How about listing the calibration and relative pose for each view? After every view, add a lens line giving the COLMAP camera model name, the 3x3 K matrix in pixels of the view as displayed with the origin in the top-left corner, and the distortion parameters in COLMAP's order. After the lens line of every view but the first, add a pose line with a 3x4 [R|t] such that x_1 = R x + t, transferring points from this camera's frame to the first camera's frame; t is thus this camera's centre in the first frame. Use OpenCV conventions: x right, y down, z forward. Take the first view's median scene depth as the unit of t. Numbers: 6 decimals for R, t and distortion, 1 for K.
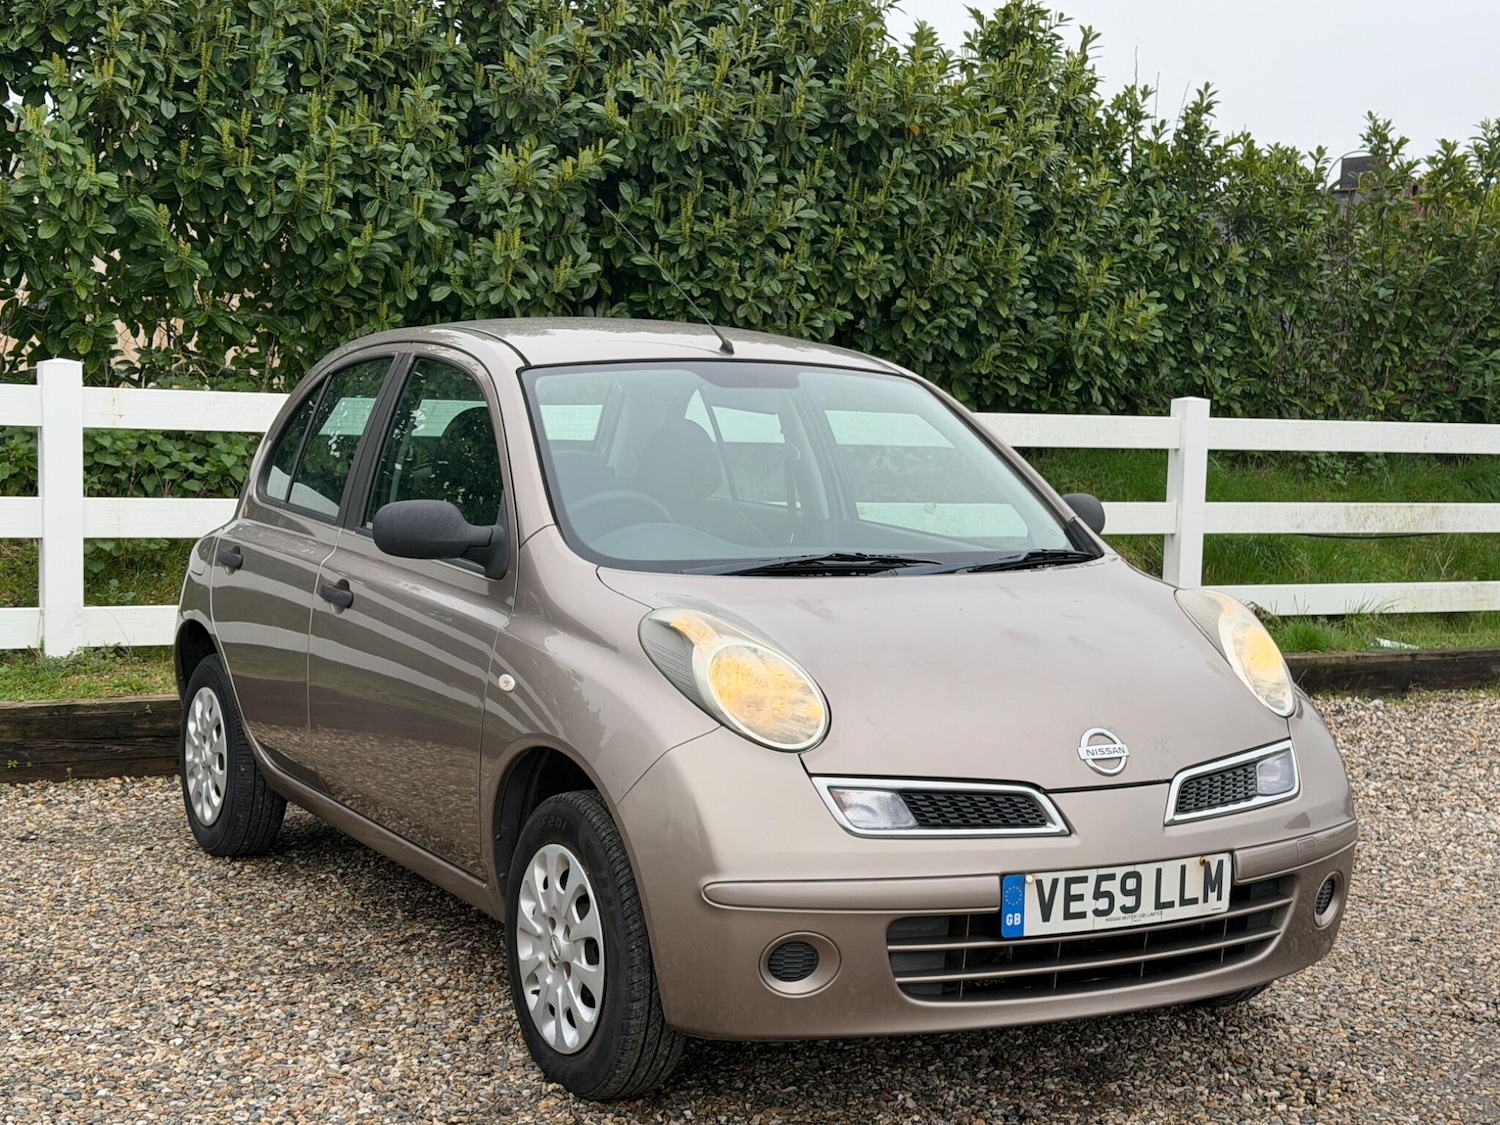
lens RADIAL K [[2219.6, 0, 751.8], [0, 2219.6, 564.8], [0, 0, 1]] dist [0.144284, -0.052303]
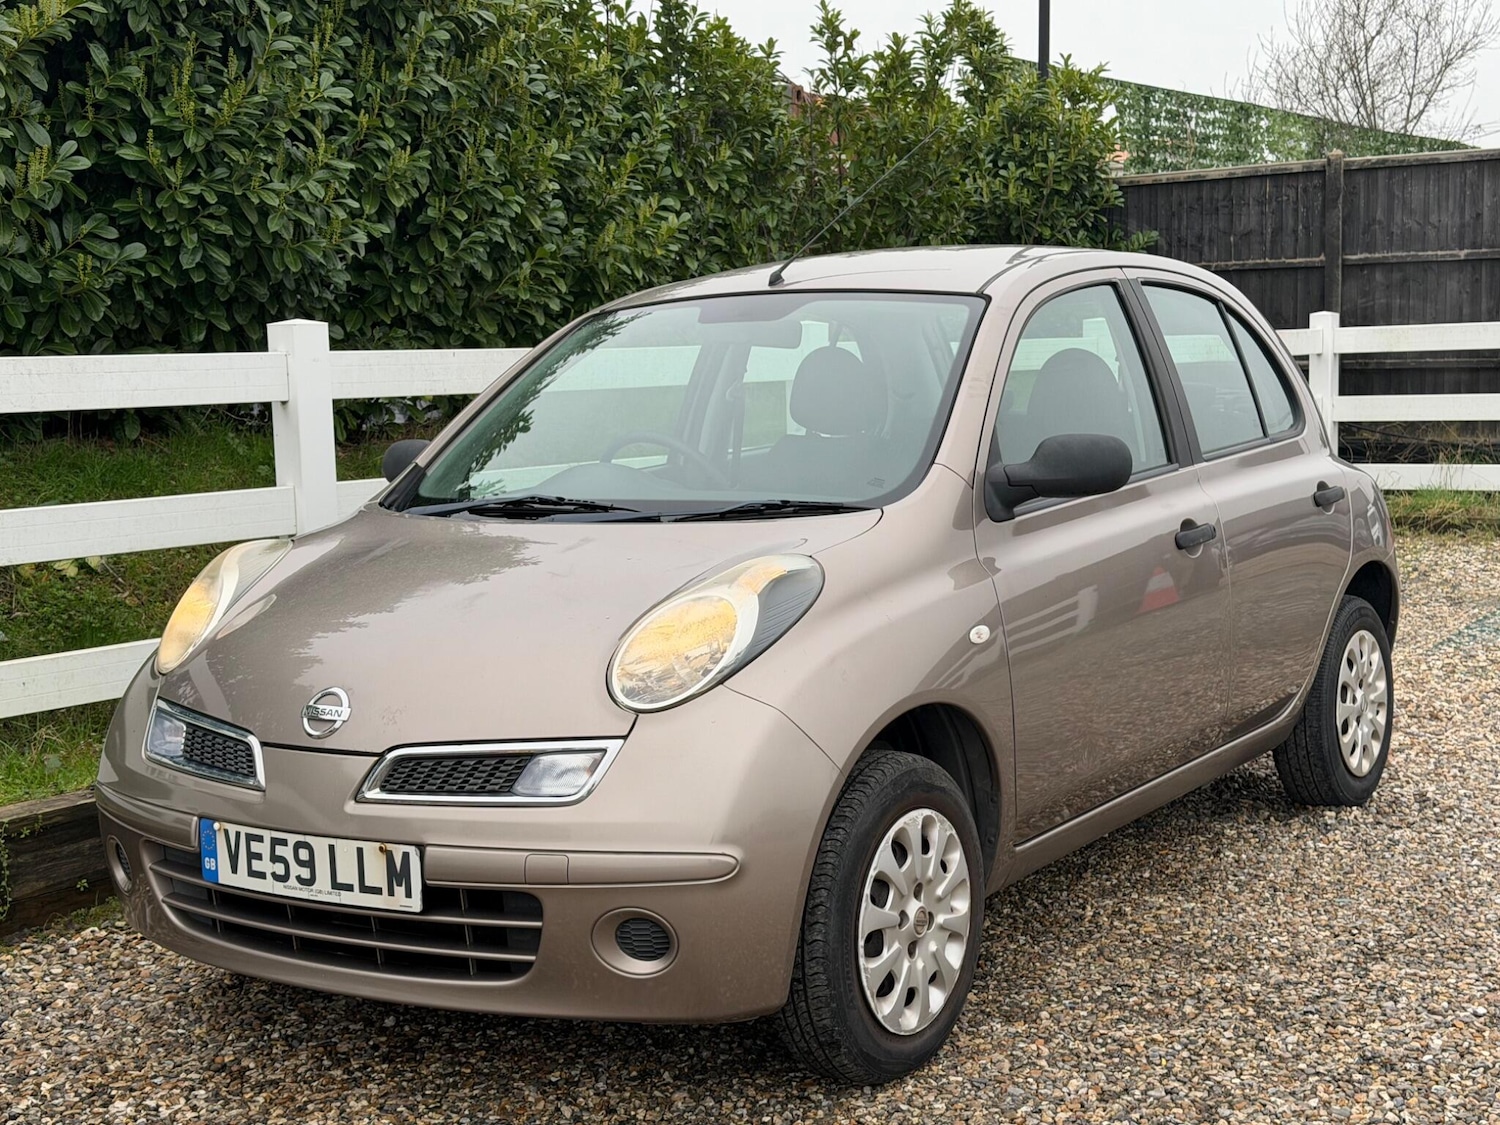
lens RADIAL K [[2120.4, 0, 751.9], [0, 2120.4, 559.1], [0, 0, 1]] dist [0.150645, -0.055470]
pose [[0.448044, 0.053650, -0.892400, 1.021640], [-0.025024, 0.998559, 0.047468, -0.027294], [0.893661, 0.001064, 0.448741, 0.747231]]
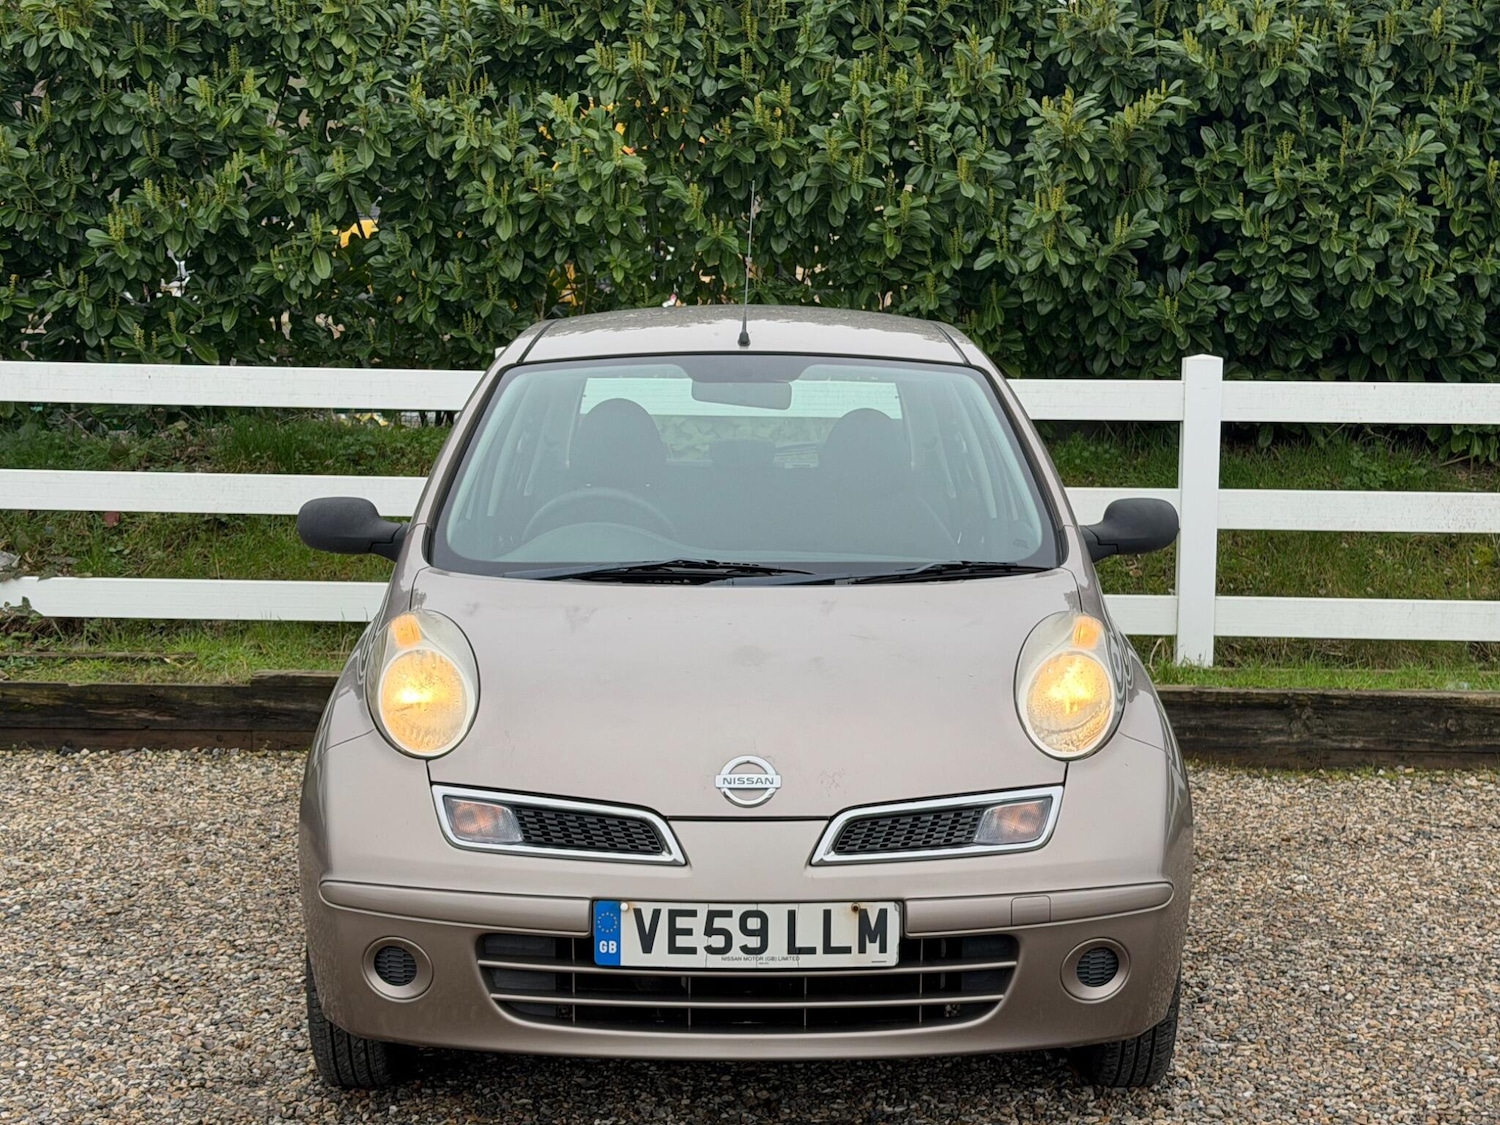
lens RADIAL K [[2507.6, 0, 750.1], [0, 2507.6, 566.4], [0, 0, 1]] dist [0.157501, -0.043528]
pose [[0.875267, 0.030514, -0.482676, 0.657395], [-0.024711, 0.999526, 0.018378, -0.025767], [0.483008, -0.004158, 0.875606, 0.073578]]
